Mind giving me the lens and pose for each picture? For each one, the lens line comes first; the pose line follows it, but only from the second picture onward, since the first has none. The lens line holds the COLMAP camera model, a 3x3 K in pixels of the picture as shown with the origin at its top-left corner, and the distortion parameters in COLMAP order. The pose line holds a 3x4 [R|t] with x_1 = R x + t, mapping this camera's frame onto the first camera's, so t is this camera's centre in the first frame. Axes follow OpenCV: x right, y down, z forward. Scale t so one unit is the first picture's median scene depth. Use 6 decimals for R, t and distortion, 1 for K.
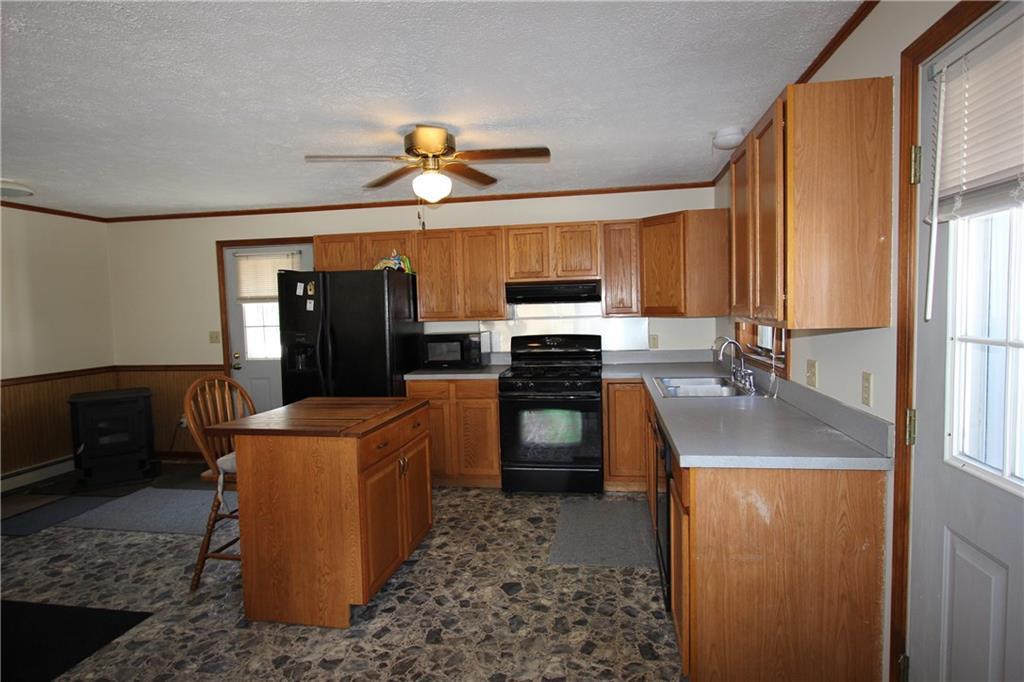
lens RADIAL K [[566.4, 0, 512.0], [0, 566.4, 341.0], [0, 0, 1]] dist [-0.000620, -0.000211]
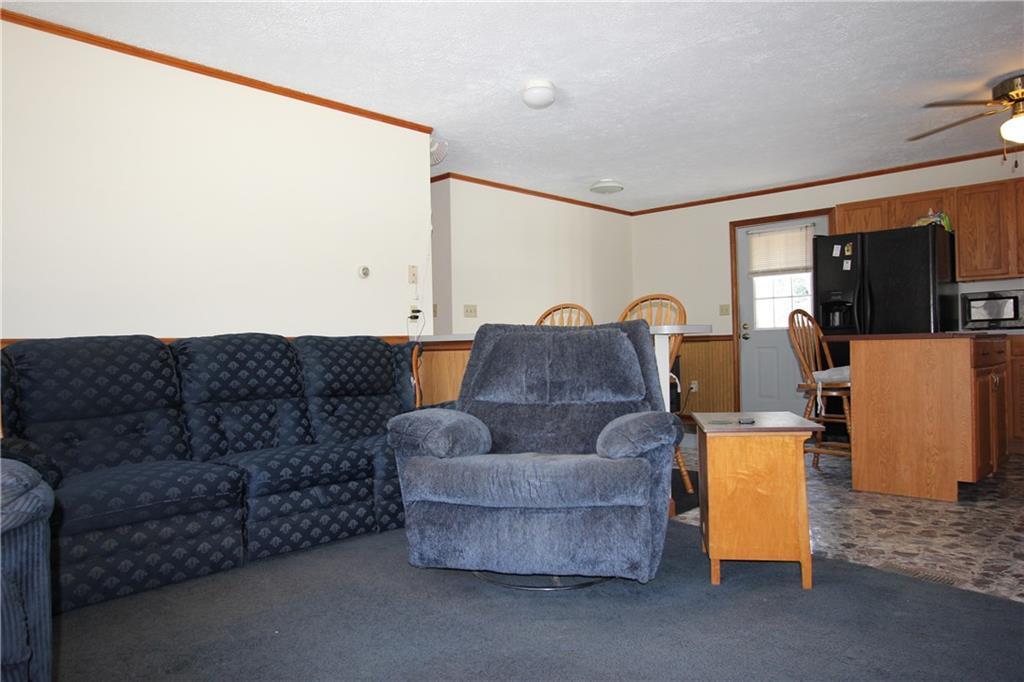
lens RADIAL K [[702.6, 0, 512.0], [0, 702.6, 341.0], [0, 0, 1]] dist [-0.003614, -0.002936]
pose [[0.835927, 0.004271, -0.548824, -0.153474], [-0.032990, 0.998553, -0.042478, 0.154324], [0.547848, 0.053614, 0.834858, -0.438705]]
